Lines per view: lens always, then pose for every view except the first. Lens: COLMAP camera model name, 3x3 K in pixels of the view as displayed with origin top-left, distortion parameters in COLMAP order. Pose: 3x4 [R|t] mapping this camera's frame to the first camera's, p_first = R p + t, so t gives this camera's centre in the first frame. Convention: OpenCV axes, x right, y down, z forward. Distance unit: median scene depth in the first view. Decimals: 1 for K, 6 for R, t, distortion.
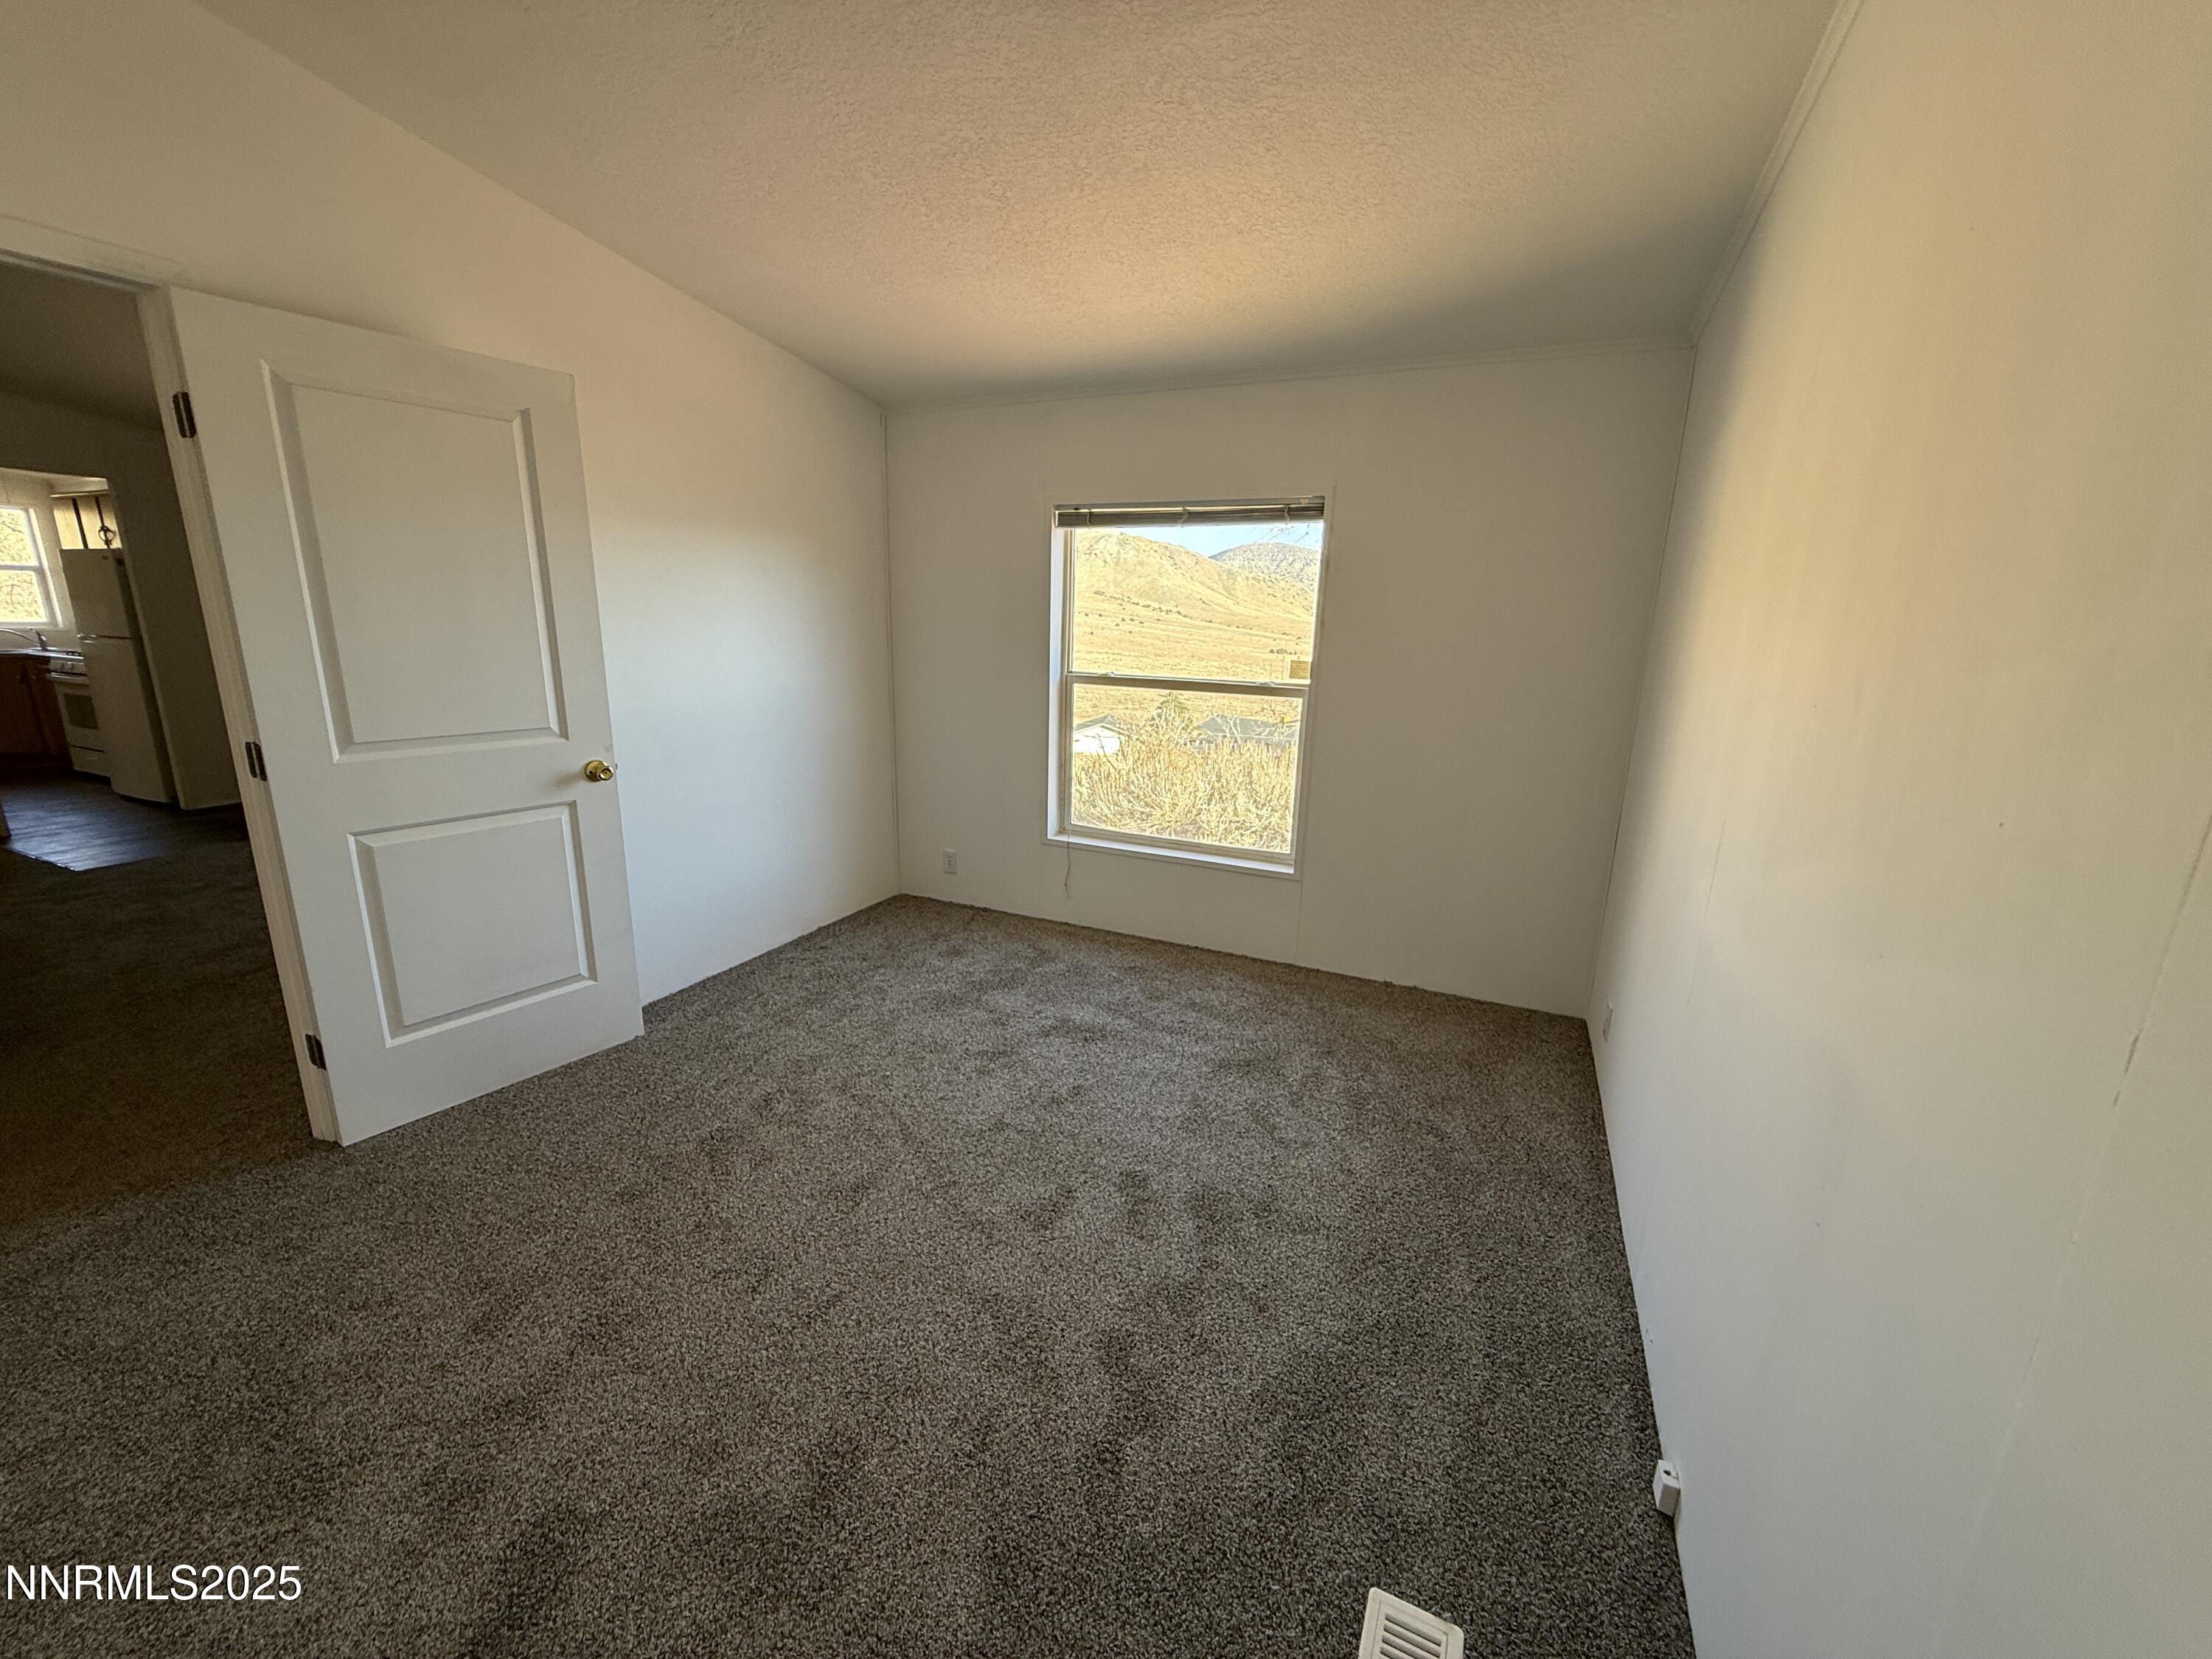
lens RADIAL K [[888.5, 0, 1114.7], [0, 888.5, 833.3], [0, 0, 1]] dist [0.009505, 0.000362]
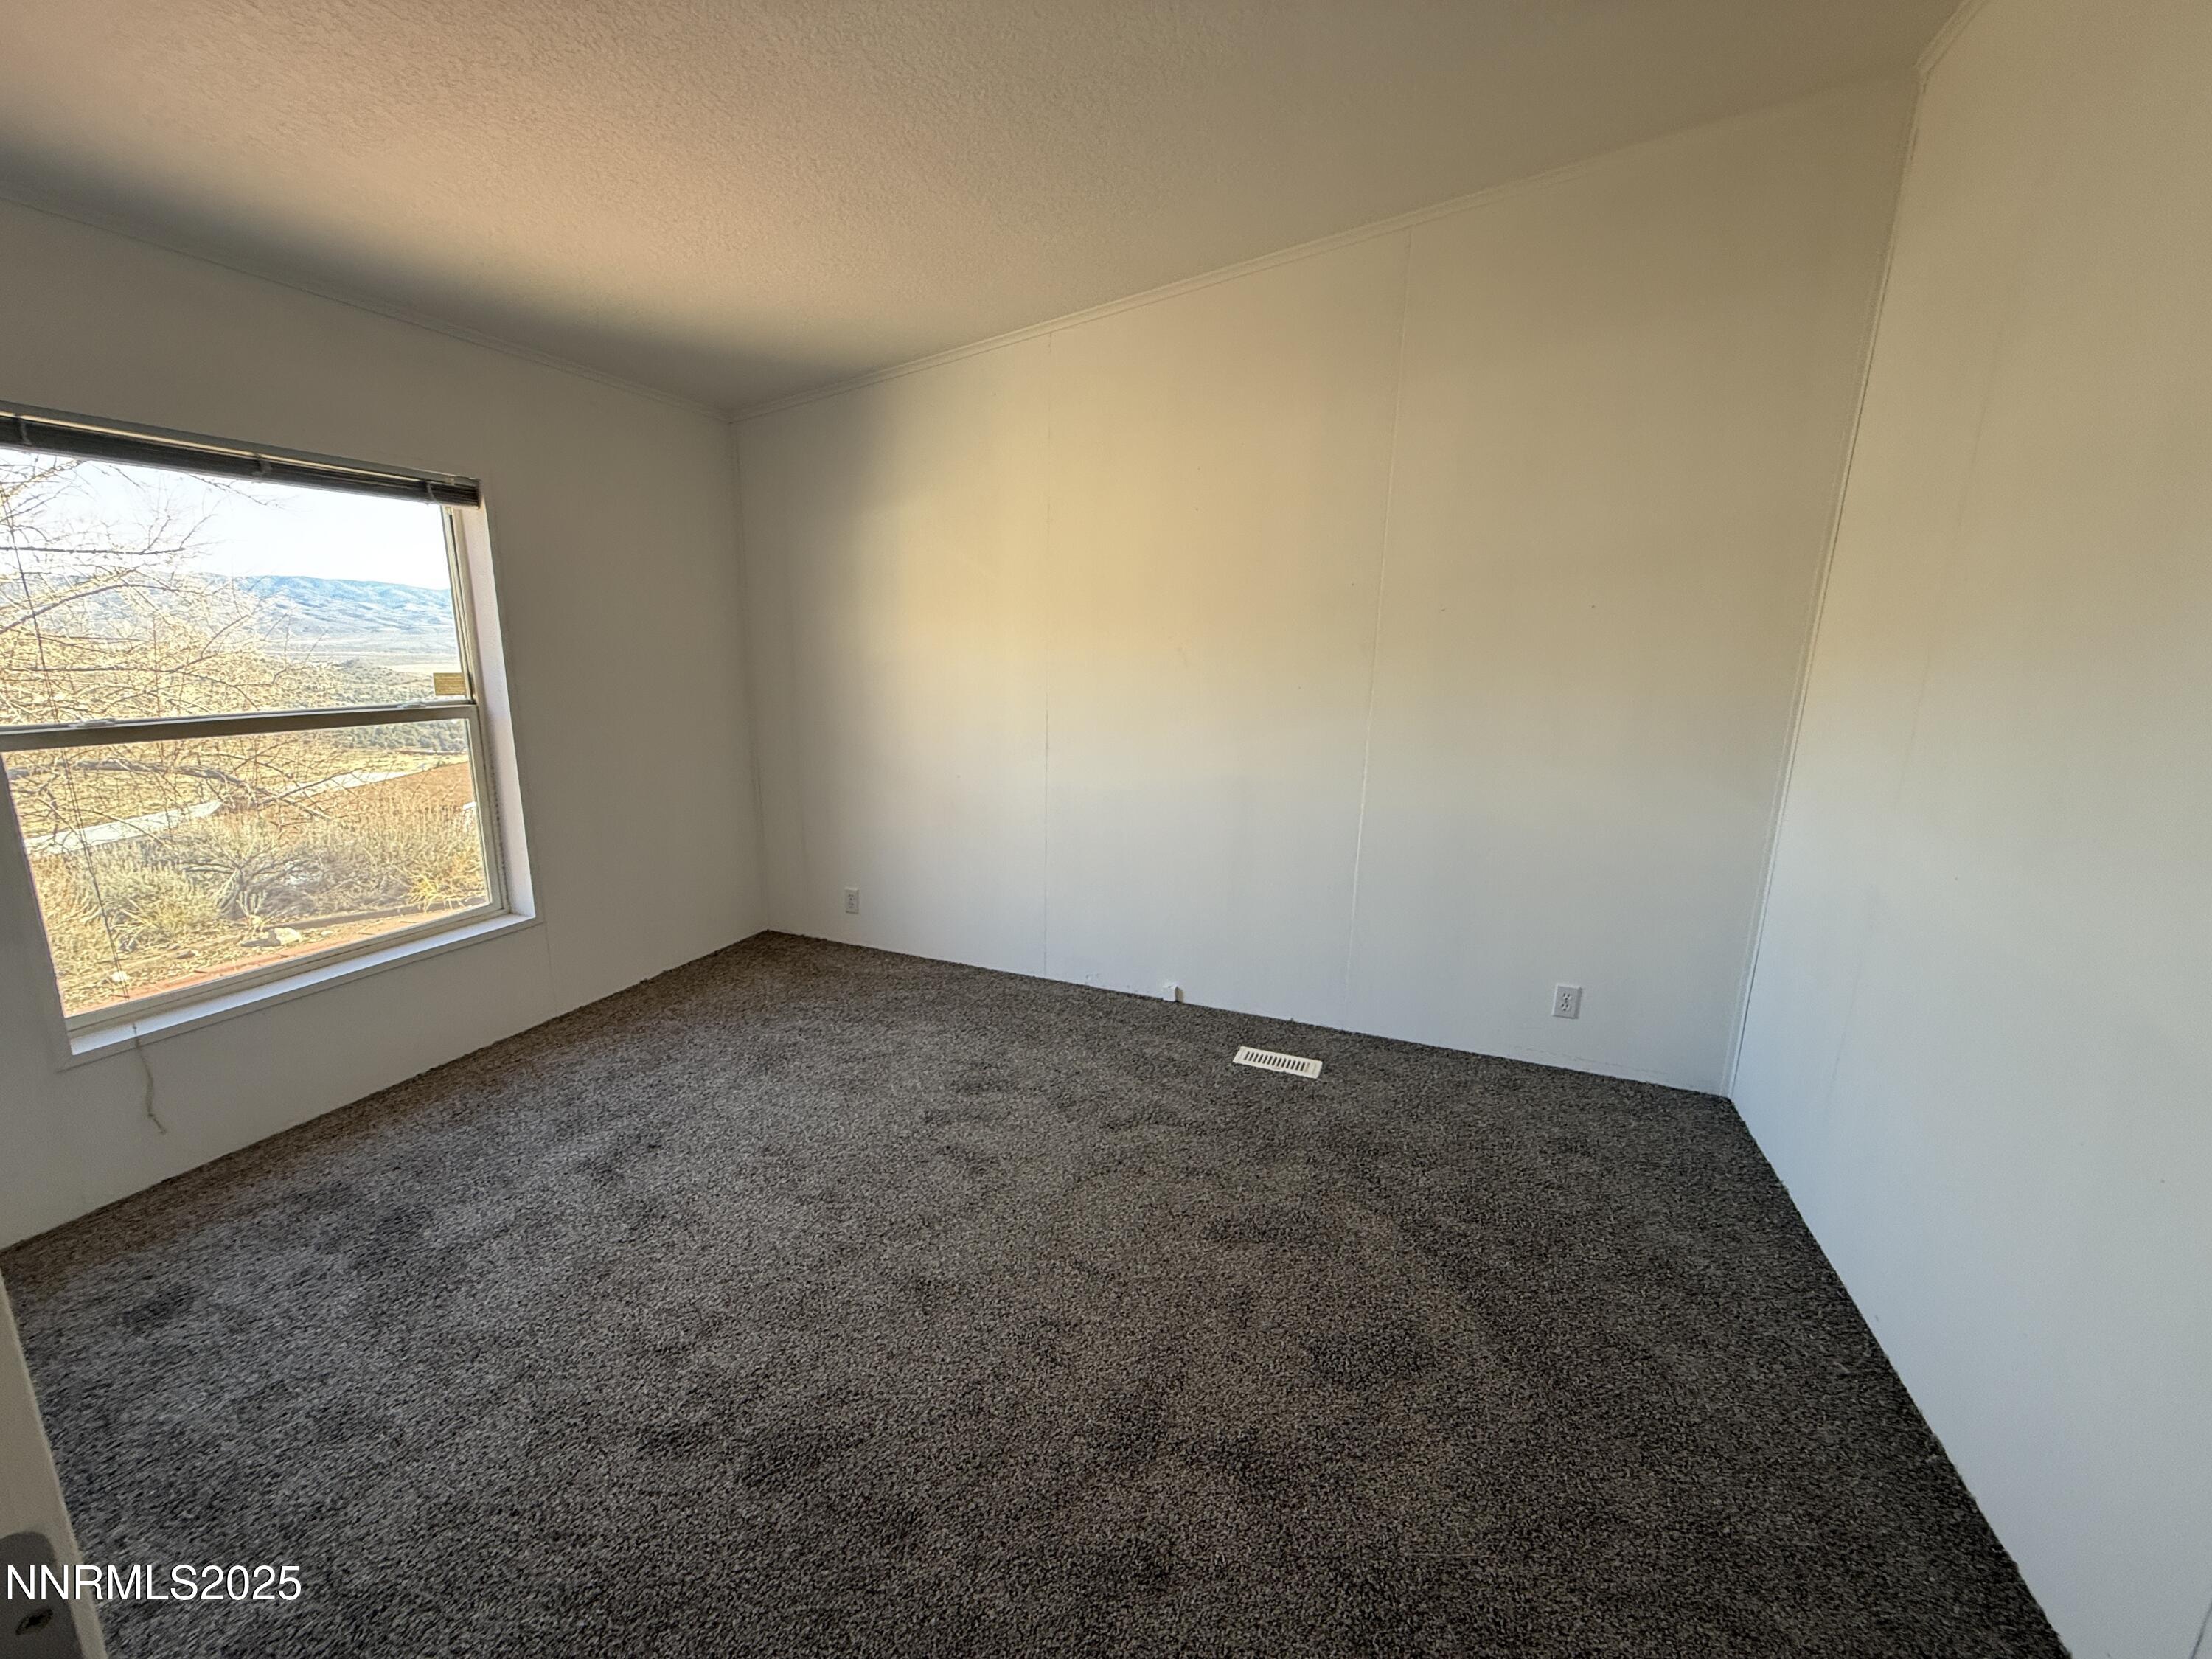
lens RADIAL K [[888.5, 0, 1107.5], [0, 888.5, 826.3], [0, 0, 1]] dist [0.009505, 0.000362]
pose [[-0.059592, -0.240235, 0.968884, -0.711629], [0.217946, 0.944061, 0.247485, -0.143576], [-0.974140, 0.225913, -0.003900, 0.486771]]
